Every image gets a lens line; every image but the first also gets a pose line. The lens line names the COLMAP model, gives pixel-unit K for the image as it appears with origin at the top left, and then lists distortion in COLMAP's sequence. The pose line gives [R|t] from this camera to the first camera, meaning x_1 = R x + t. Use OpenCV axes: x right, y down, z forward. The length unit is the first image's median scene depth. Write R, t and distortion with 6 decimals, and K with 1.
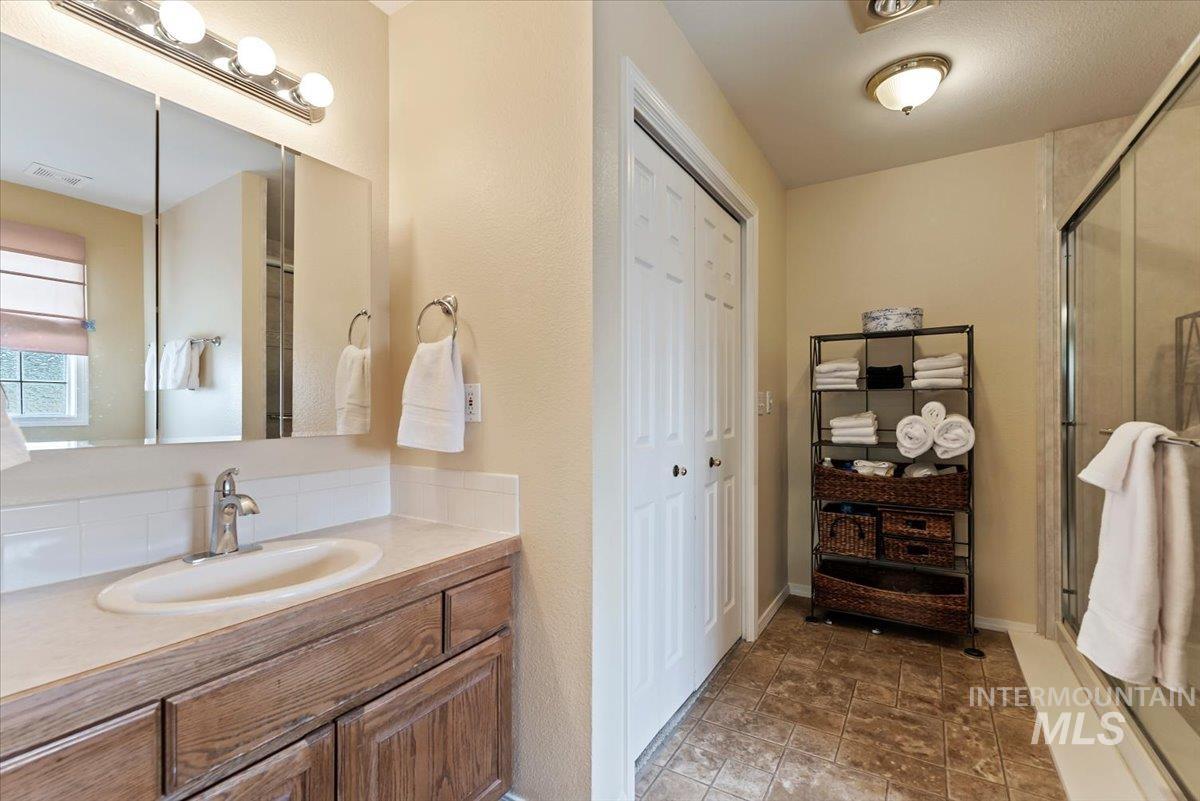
lens RADIAL K [[532.8, 0, 607.4], [0, 532.8, 406.4], [0, 0, 1]] dist [0.003386, 0.000484]
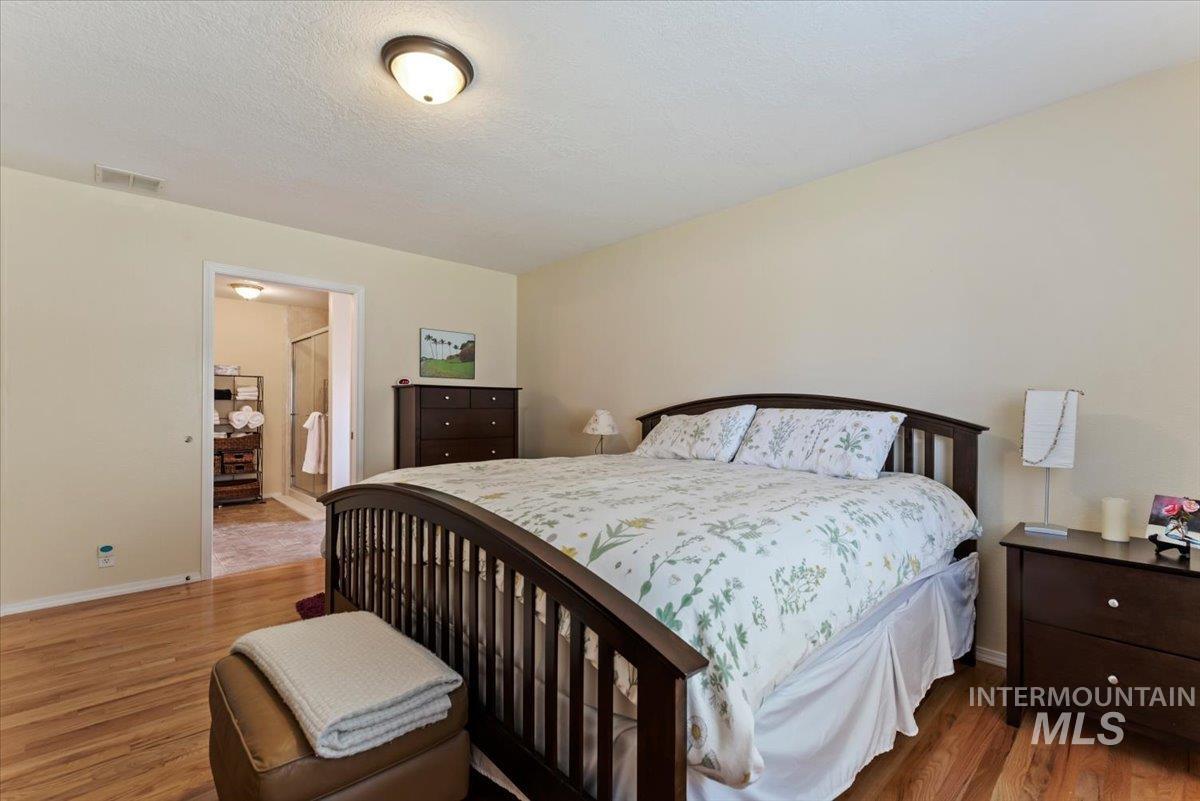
lens RADIAL K [[532.8, 0, 606.6], [0, 532.8, 406.8], [0, 0, 1]] dist [0.003386, 0.000484]
pose [[0.267238, 0.011037, 0.963567, -1.297280], [-0.003622, 0.999939, -0.010449, 0.016032], [-0.963624, -0.000698, 0.267261, -1.236347]]
